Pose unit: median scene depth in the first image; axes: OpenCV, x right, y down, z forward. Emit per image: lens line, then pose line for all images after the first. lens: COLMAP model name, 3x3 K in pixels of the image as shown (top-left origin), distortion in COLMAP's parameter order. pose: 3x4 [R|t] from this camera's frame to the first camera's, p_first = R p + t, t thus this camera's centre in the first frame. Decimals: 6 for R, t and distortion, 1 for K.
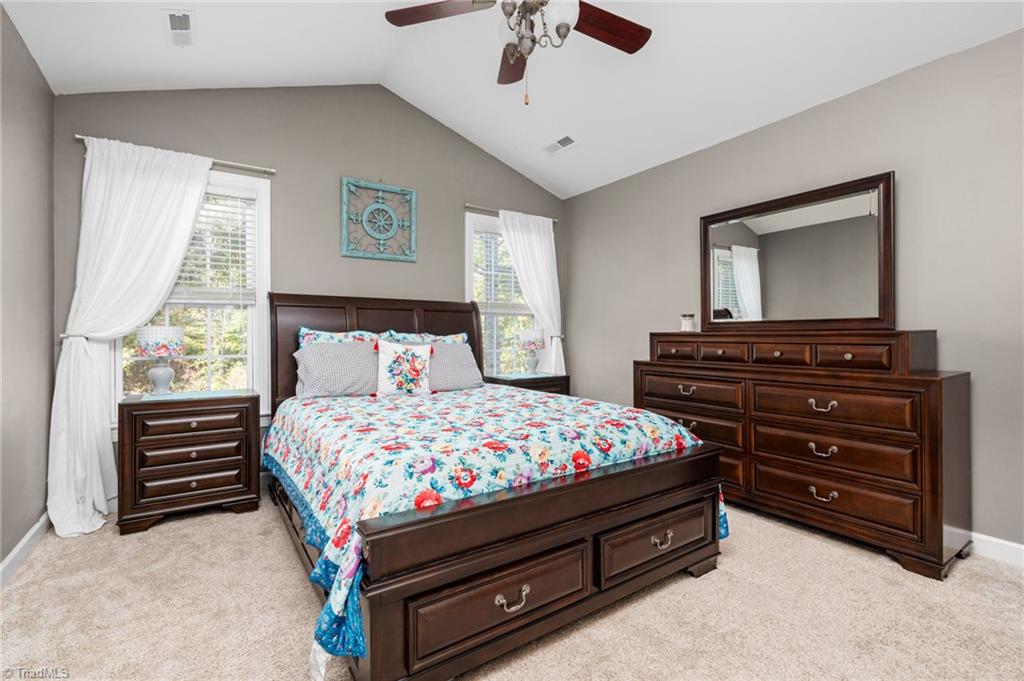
lens RADIAL K [[462.5, 0, 512.0], [0, 462.5, 340.5], [0, 0, 1]] dist [-0.001265, -0.000297]
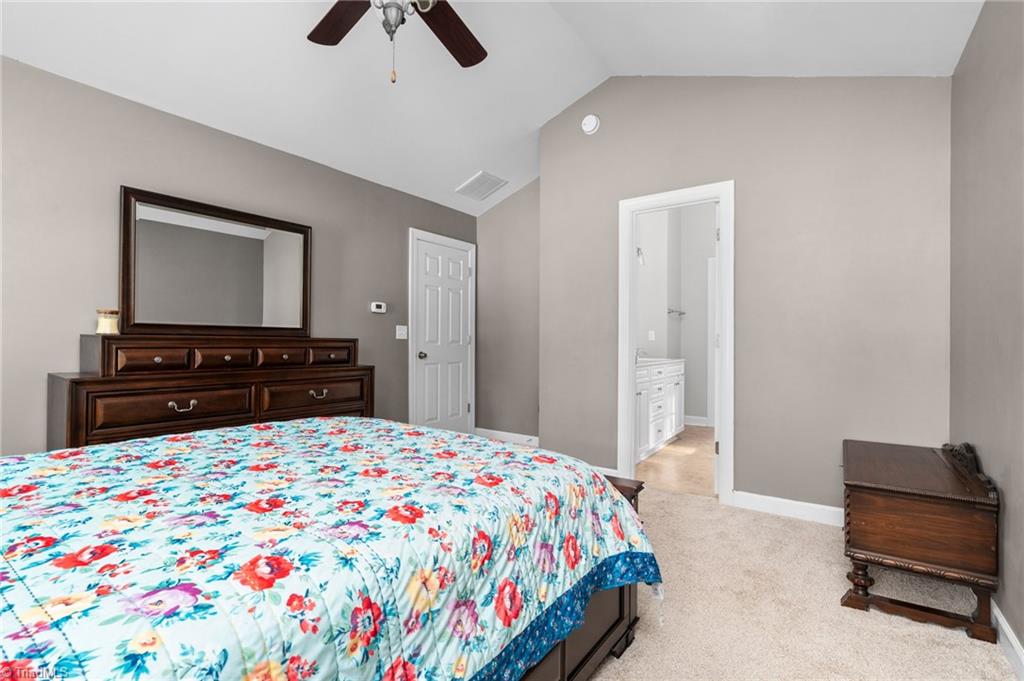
lens RADIAL K [[462.5, 0, 512.0], [0, 462.5, 340.5], [0, 0, 1]] dist [-0.001265, -0.000297]
pose [[-0.335785, -0.001342, 0.941938, -0.561524], [-0.003375, 0.999994, 0.000222, -0.011913], [-0.941932, -0.003104, -0.335788, 0.673104]]
